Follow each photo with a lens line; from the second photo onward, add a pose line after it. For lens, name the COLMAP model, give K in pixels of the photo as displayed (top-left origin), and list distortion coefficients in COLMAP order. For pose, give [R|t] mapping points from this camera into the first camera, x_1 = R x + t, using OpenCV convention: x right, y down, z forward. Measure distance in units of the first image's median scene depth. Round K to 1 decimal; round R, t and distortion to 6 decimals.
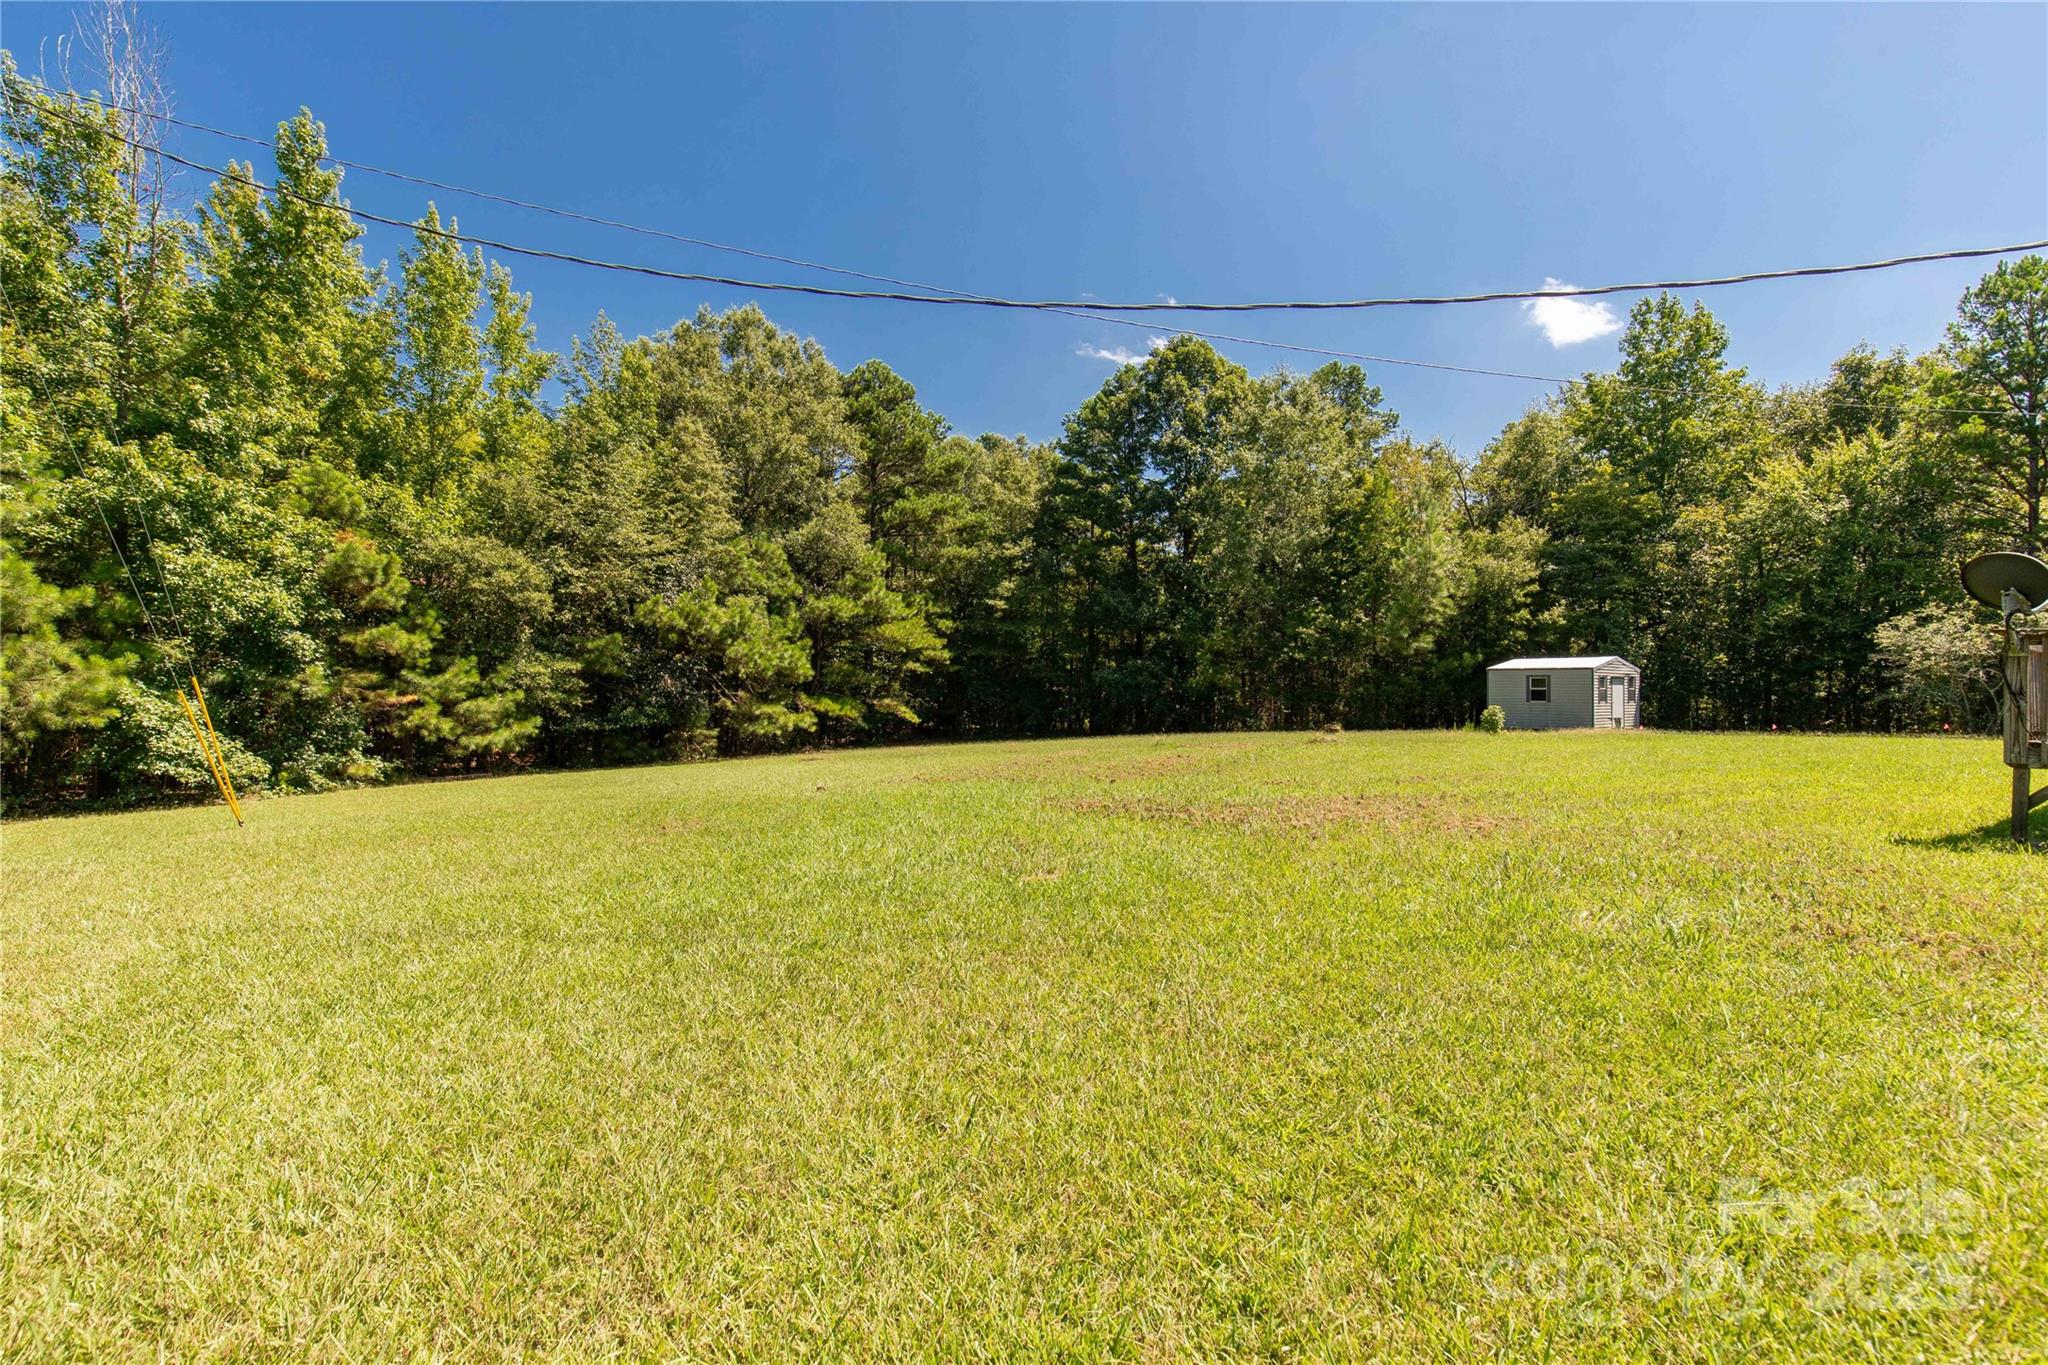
lens RADIAL K [[922.6, 0, 1019.9], [0, 922.6, 676.3], [0, 0, 1]] dist [0.002004, 0.001380]
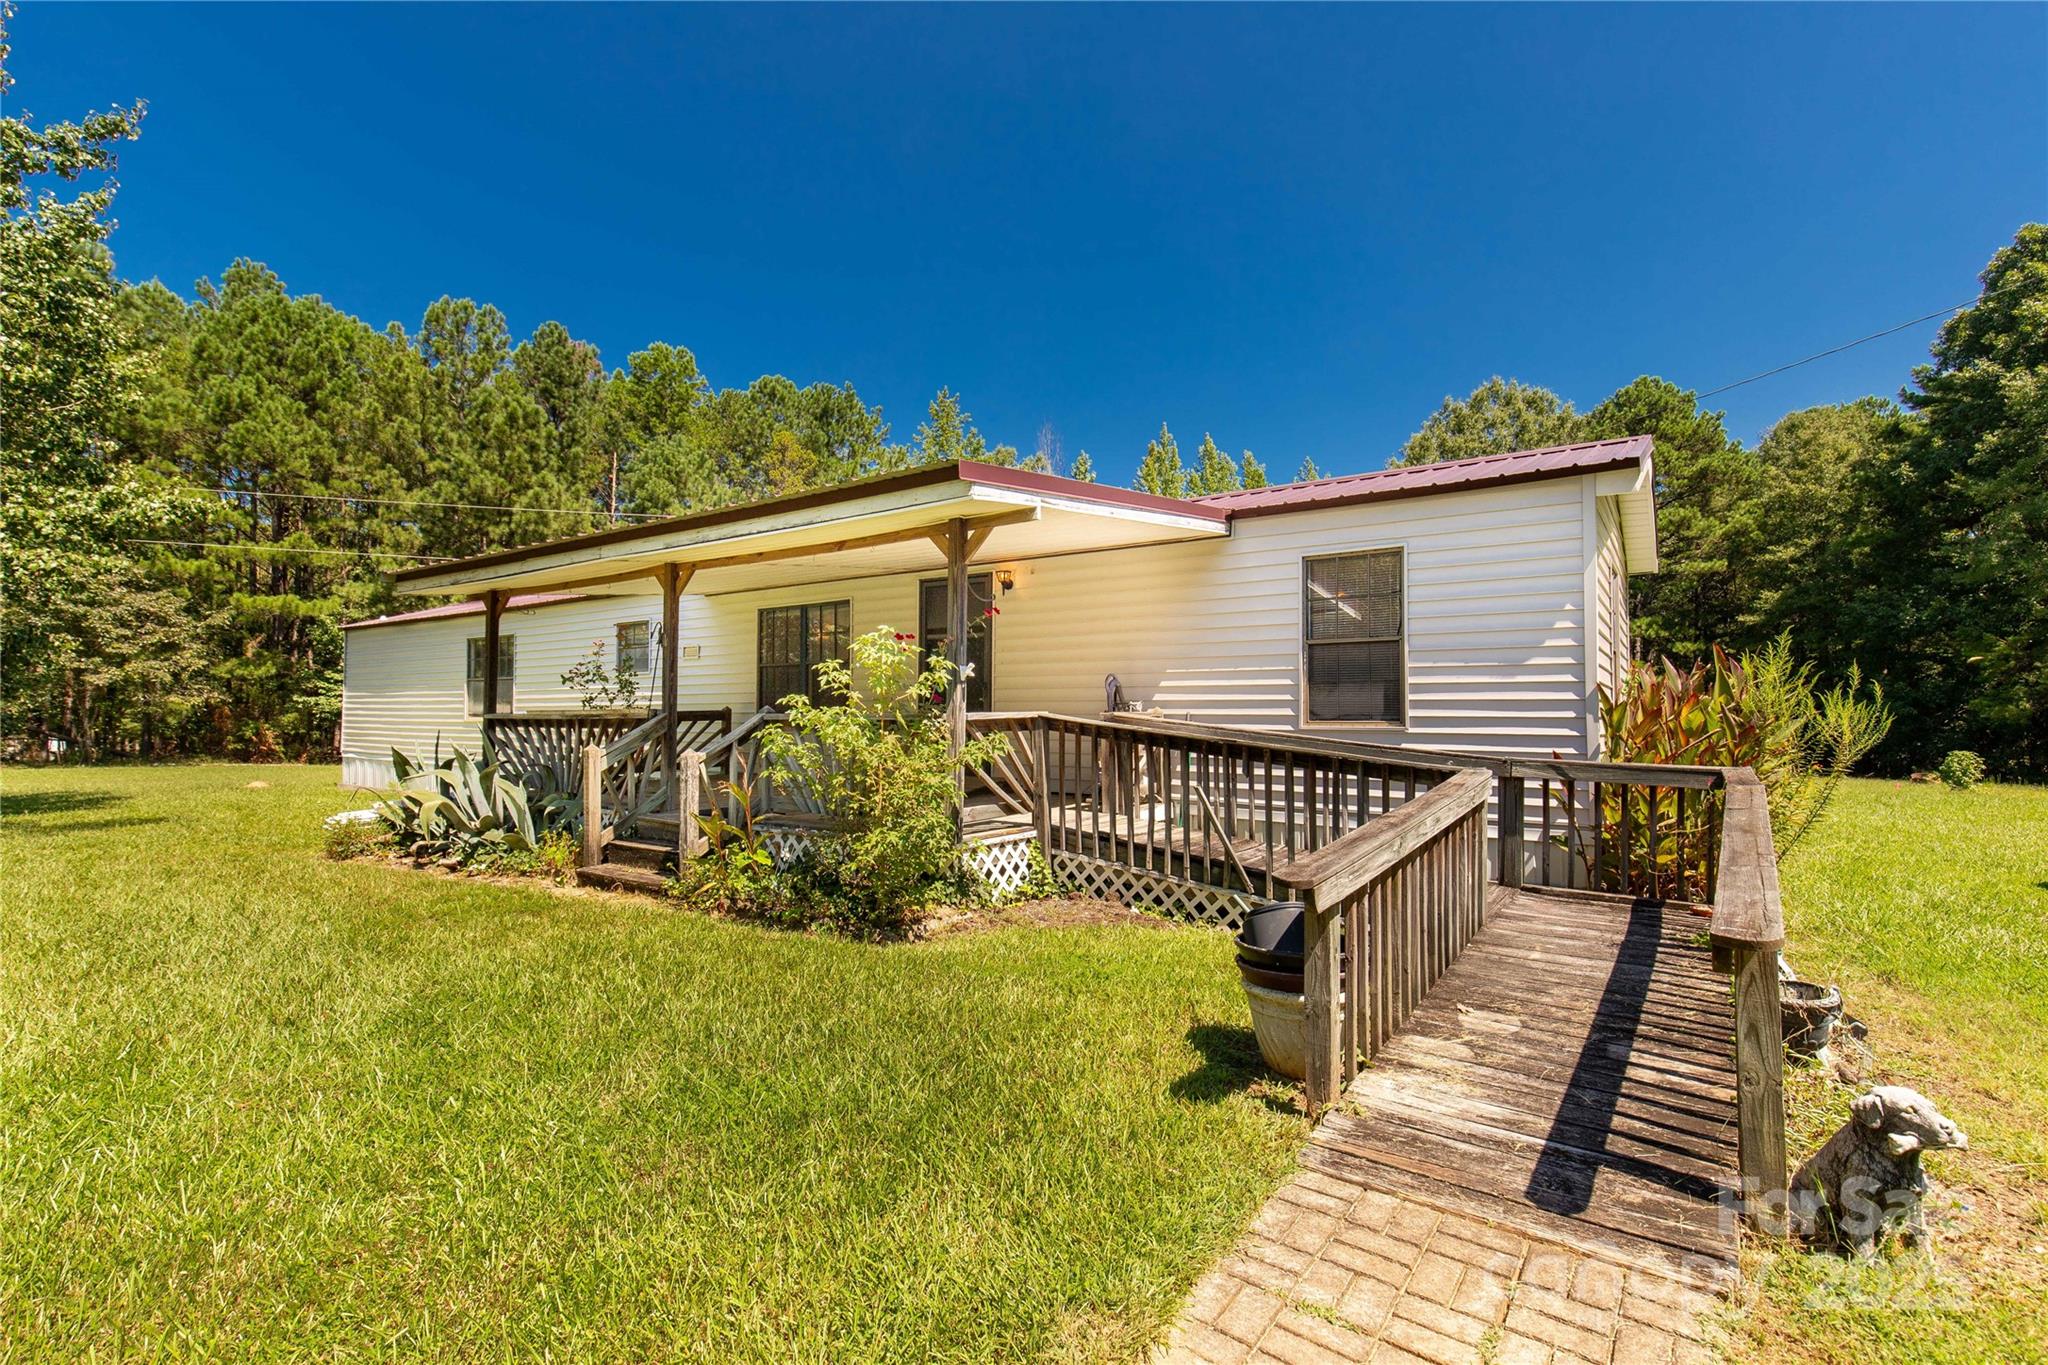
lens RADIAL K [[922.6, 0, 1035.9], [0, 922.6, 686.8], [0, 0, 1]] dist [0.002004, 0.001380]
pose [[0.347580, -0.020966, -0.937416, 0.751300], [0.018729, 0.999706, -0.015414, -0.020201], [0.937463, -0.012200, 0.347870, 0.091593]]
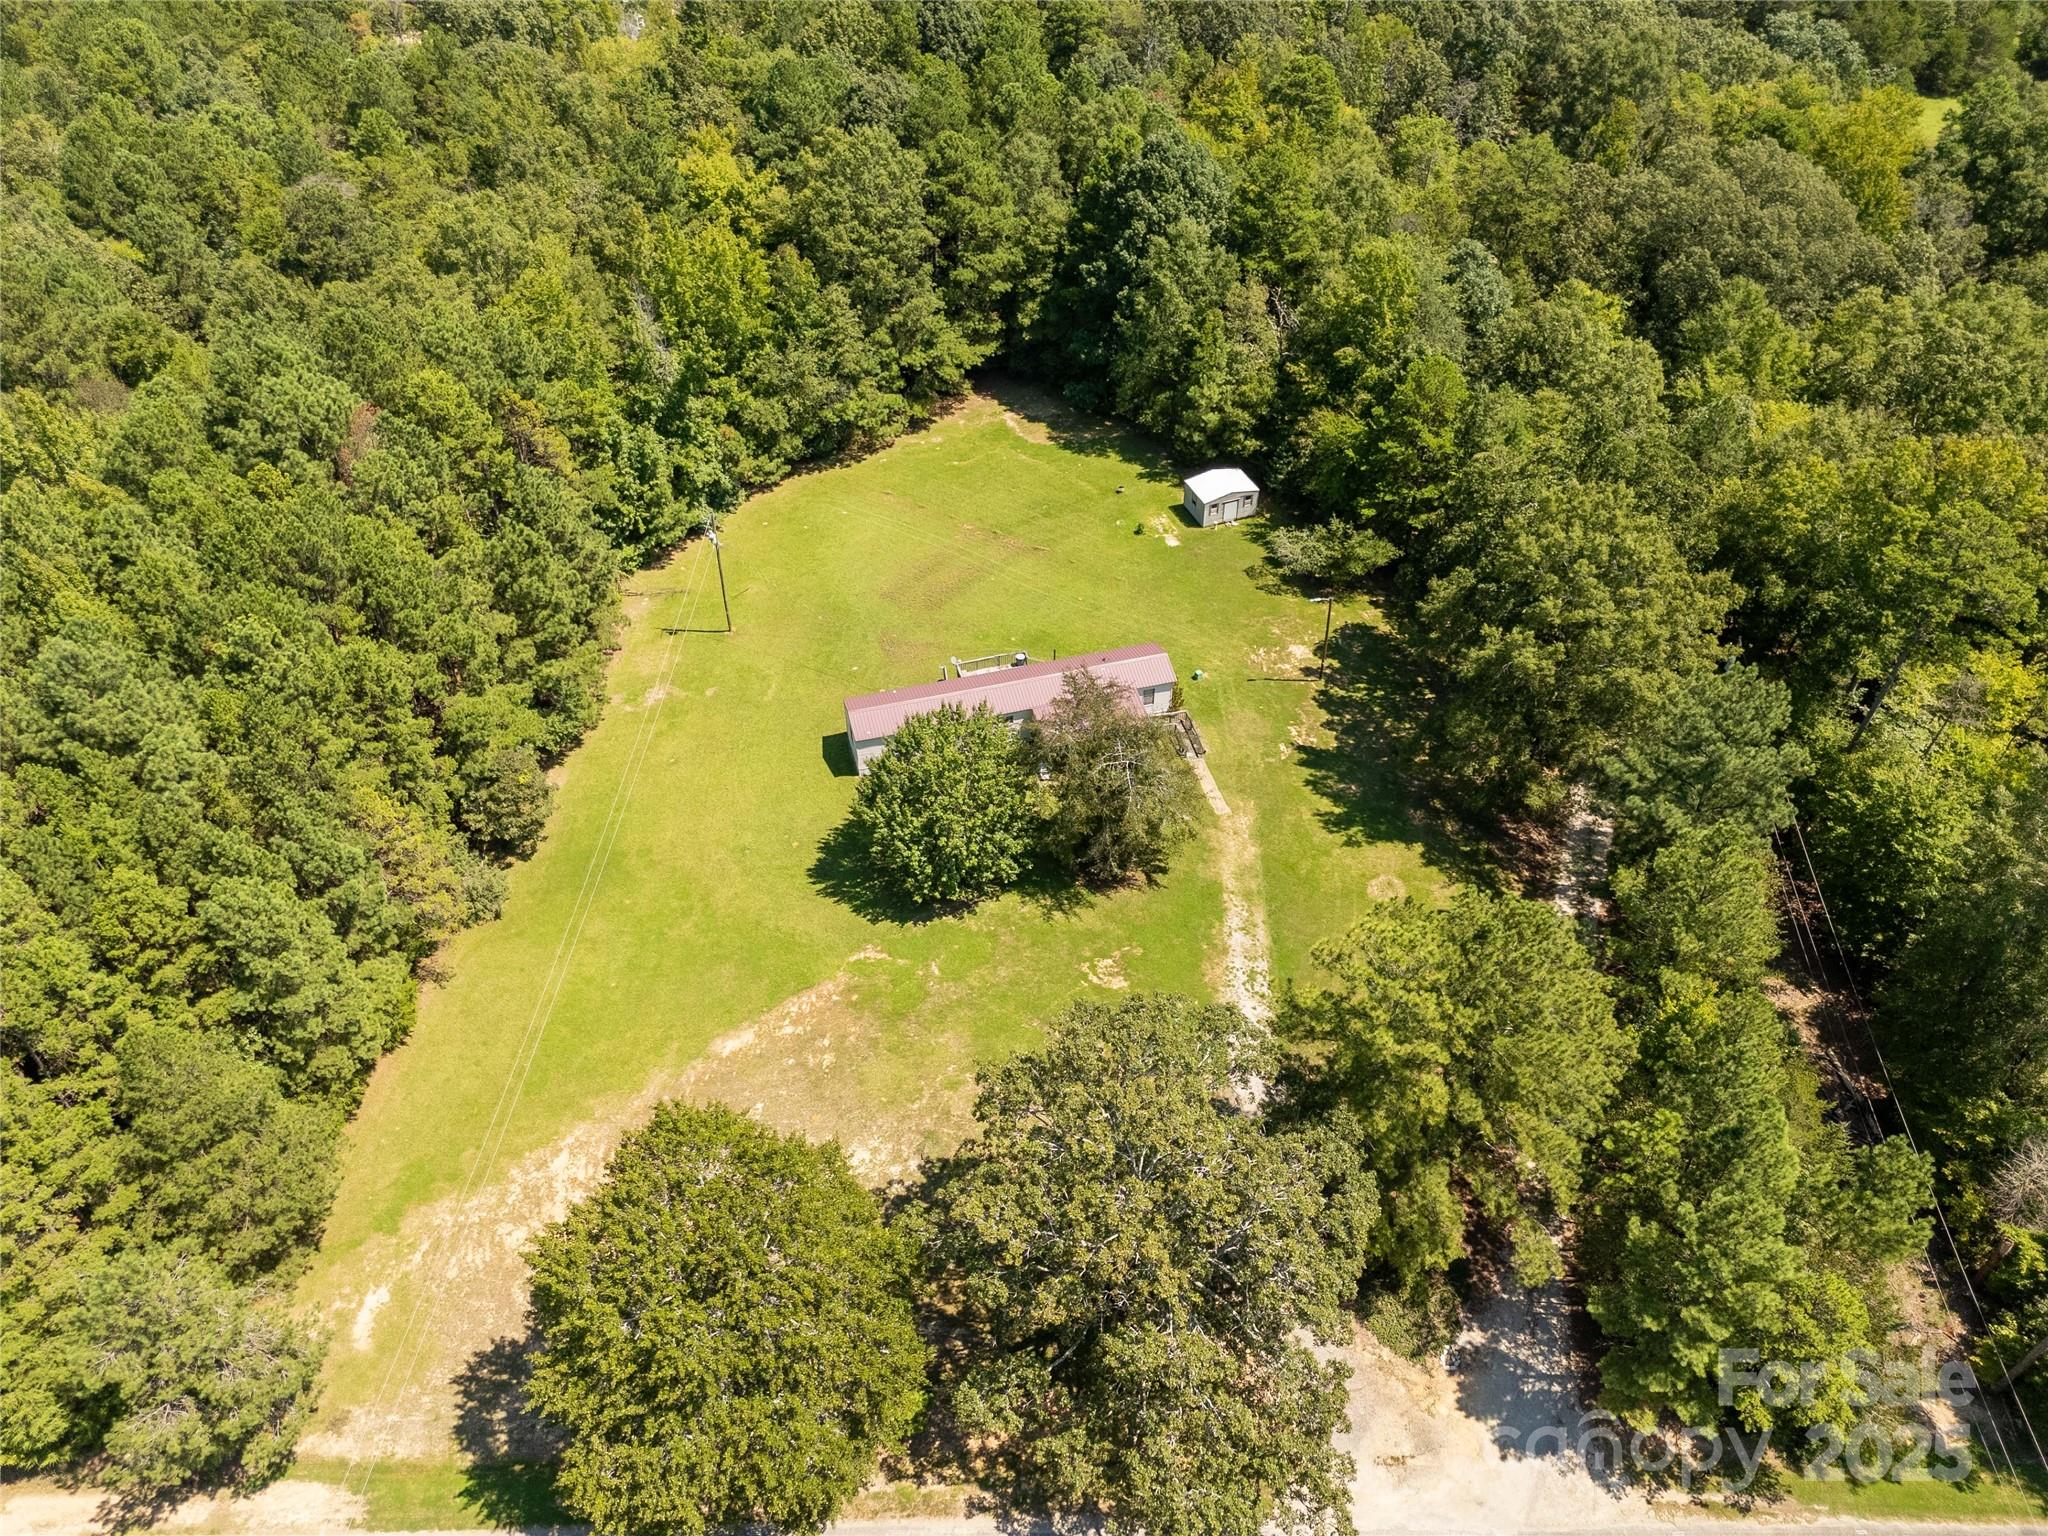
lens RADIAL K [[1503.1, 0, 1015.8], [0, 1503.1, 776.2], [0, 0, 1]] dist [0.063661, -0.053769]
pose [[0.949339, 0.197810, -0.244185, 1.056144], [0.027511, 0.721735, 0.691622, -1.826452], [0.313046, -0.663302, 0.679730, -1.854935]]
